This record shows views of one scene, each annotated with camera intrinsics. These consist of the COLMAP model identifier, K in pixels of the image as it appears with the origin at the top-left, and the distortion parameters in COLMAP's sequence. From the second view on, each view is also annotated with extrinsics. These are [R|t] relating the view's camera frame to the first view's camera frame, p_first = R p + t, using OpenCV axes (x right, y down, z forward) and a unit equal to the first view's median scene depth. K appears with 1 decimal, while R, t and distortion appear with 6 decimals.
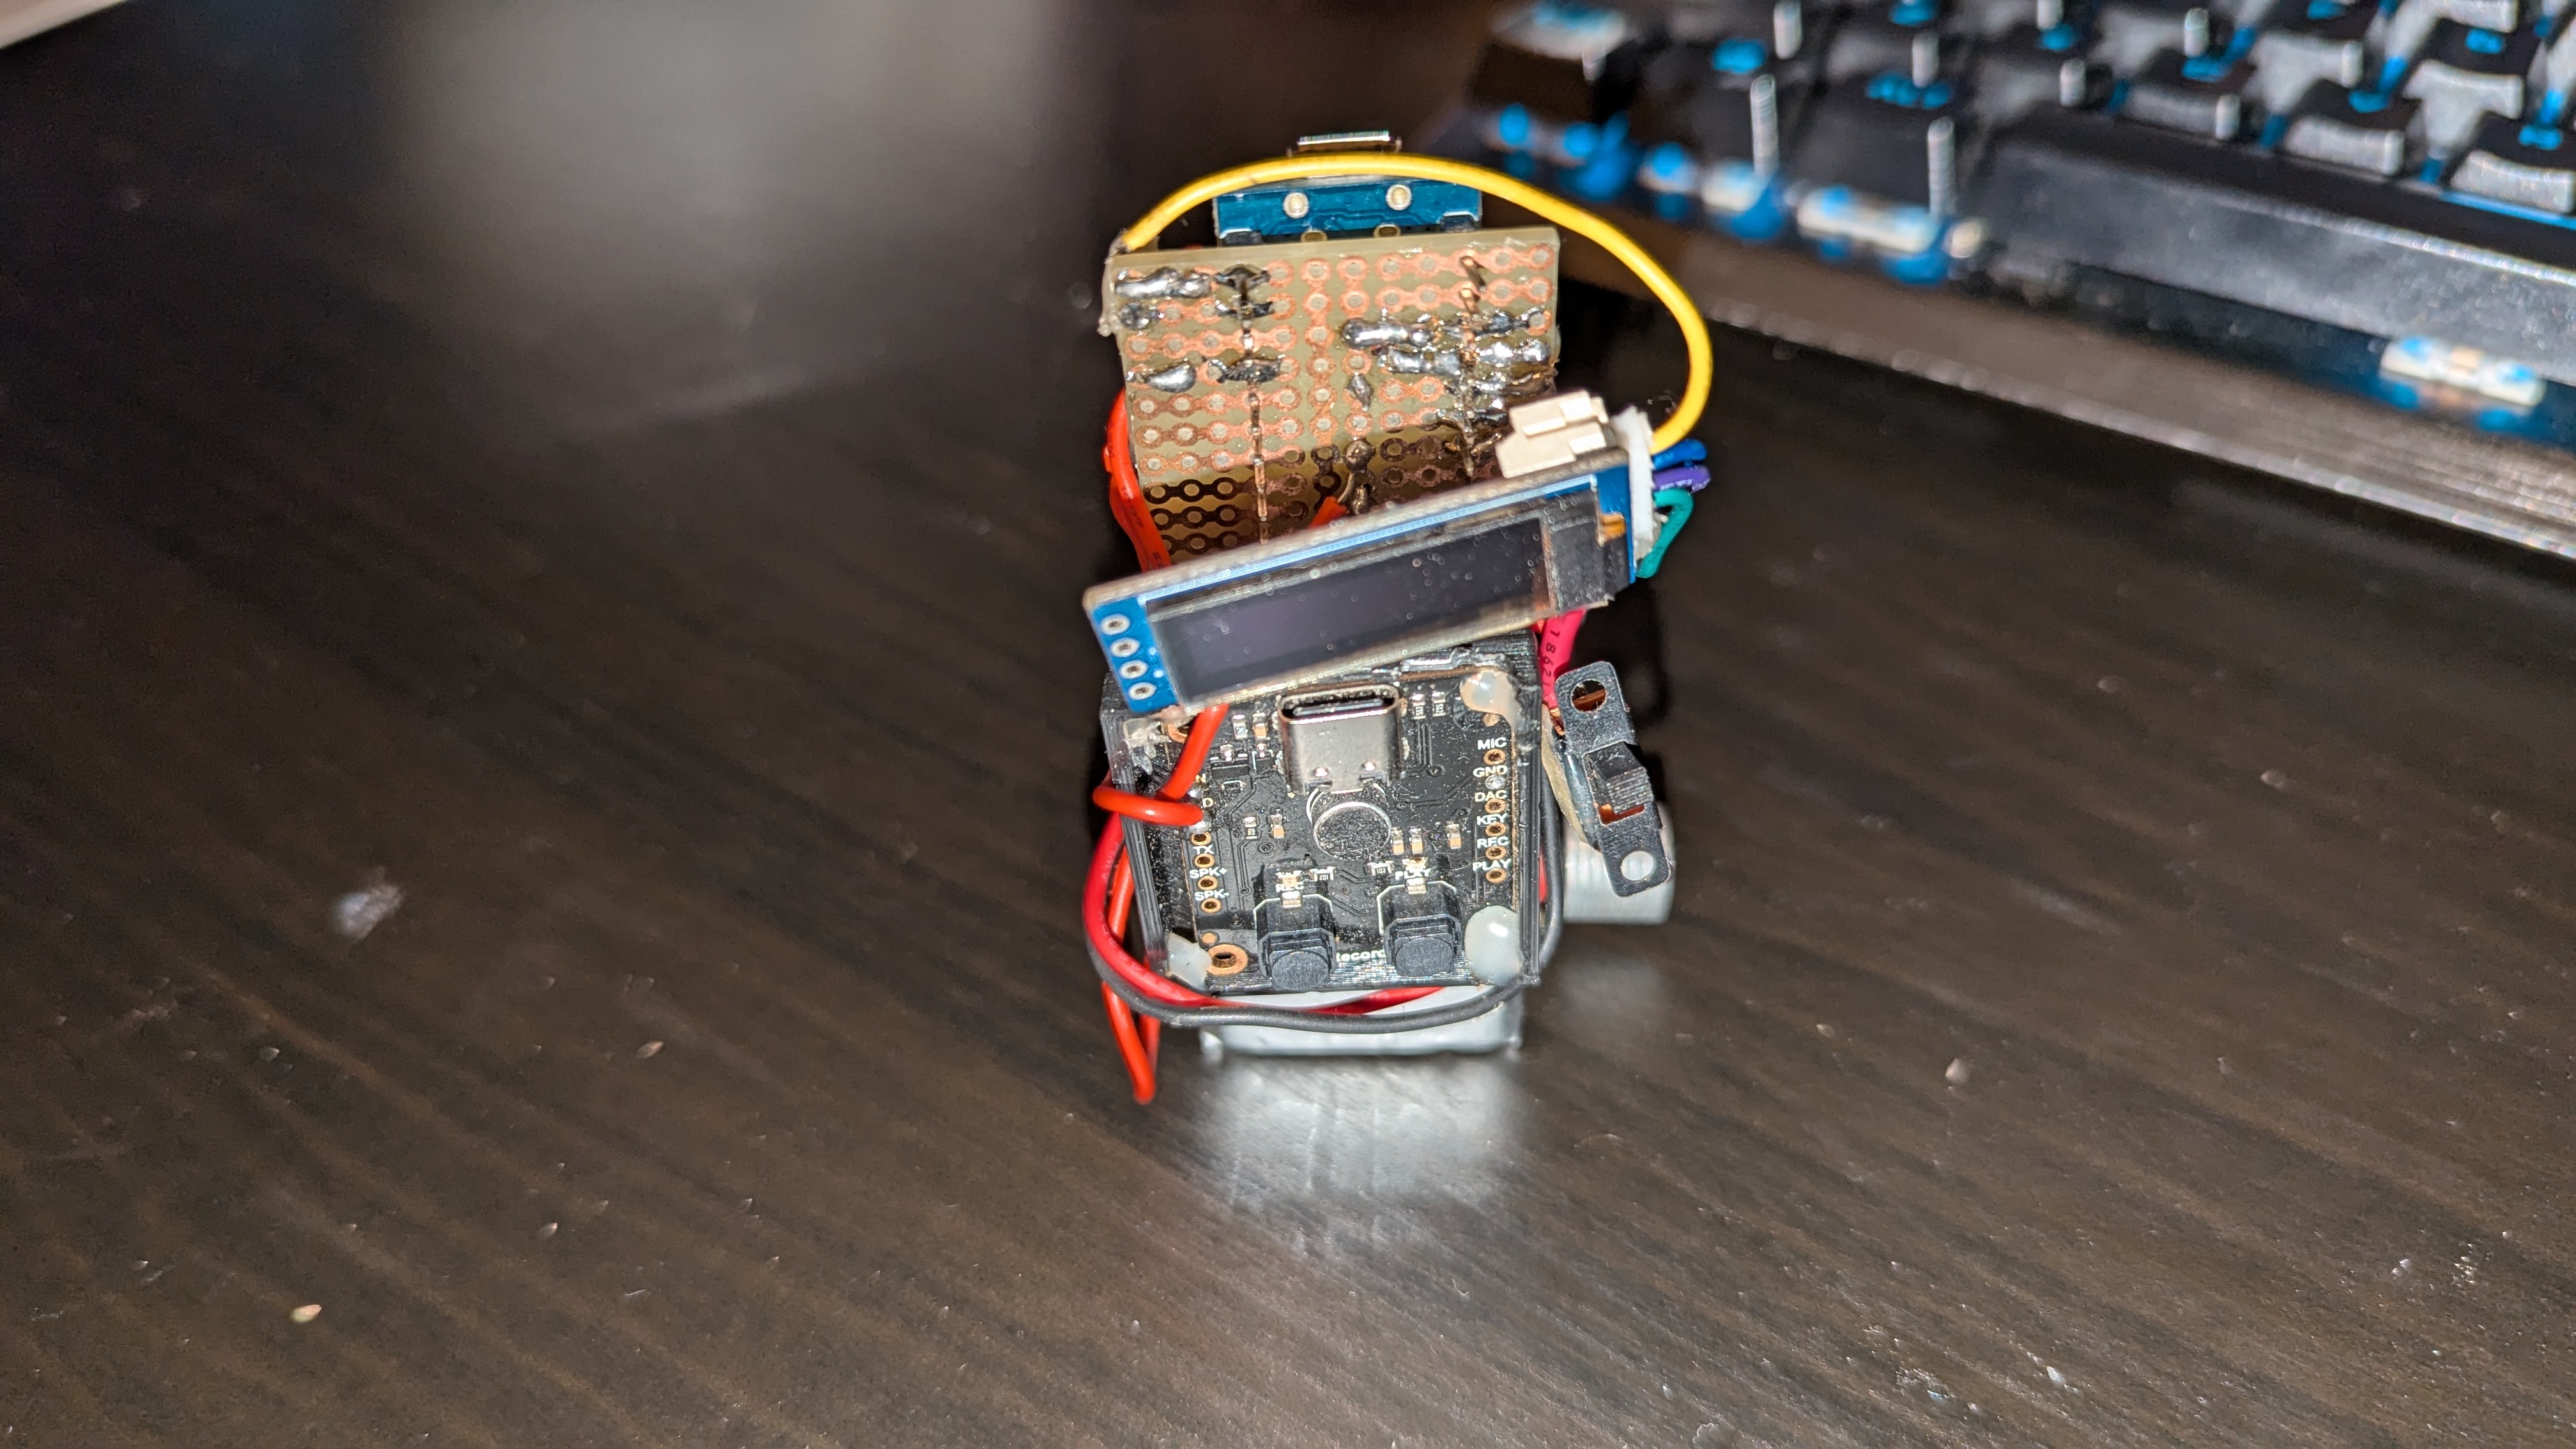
lens RADIAL K [[1905.5, 0, 1288.0], [0, 1905.5, 724.5], [0, 0, 1]] dist [-0.036497, 0.004090]
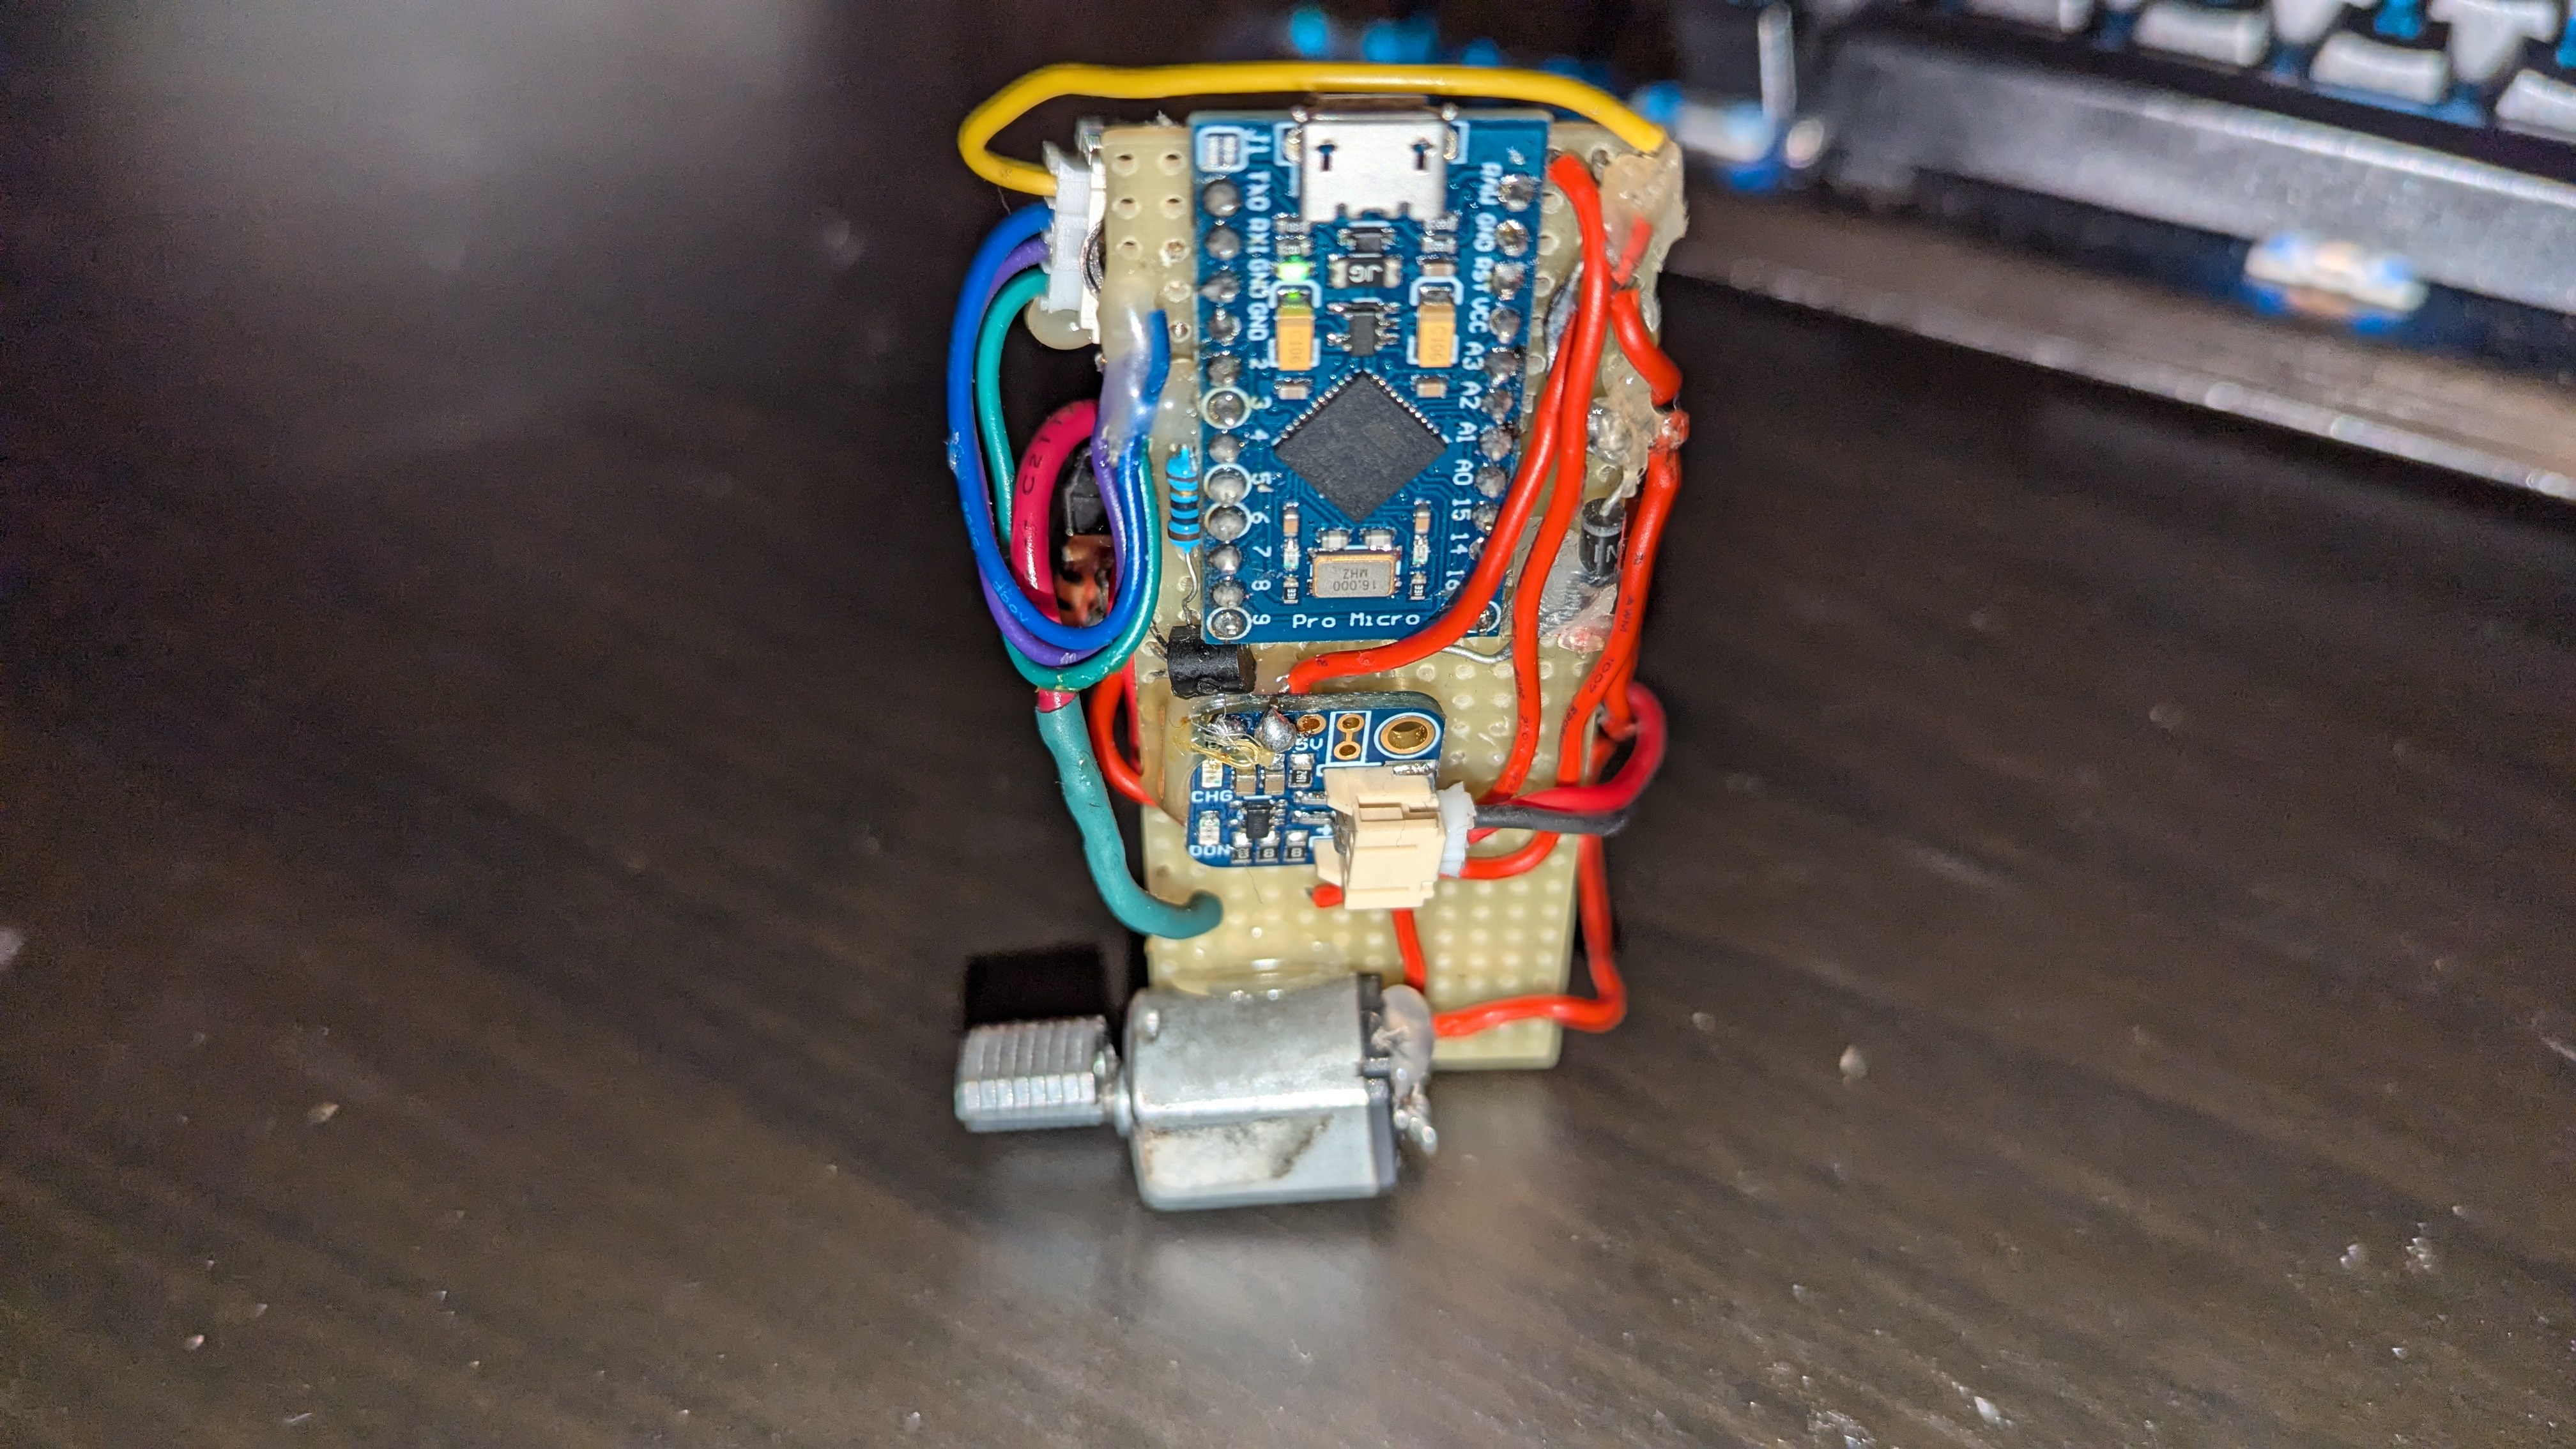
lens RADIAL K [[1901.1, 0, 1288.0], [0, 1901.1, 724.5], [0, 0, 1]] dist [-0.038644, -0.001177]
pose [[0.994564, -0.038124, 0.096902, 0.013484], [0.037245, 0.999247, 0.010864, 0.008125], [-0.097243, -0.007196, 0.995235, 0.154803]]
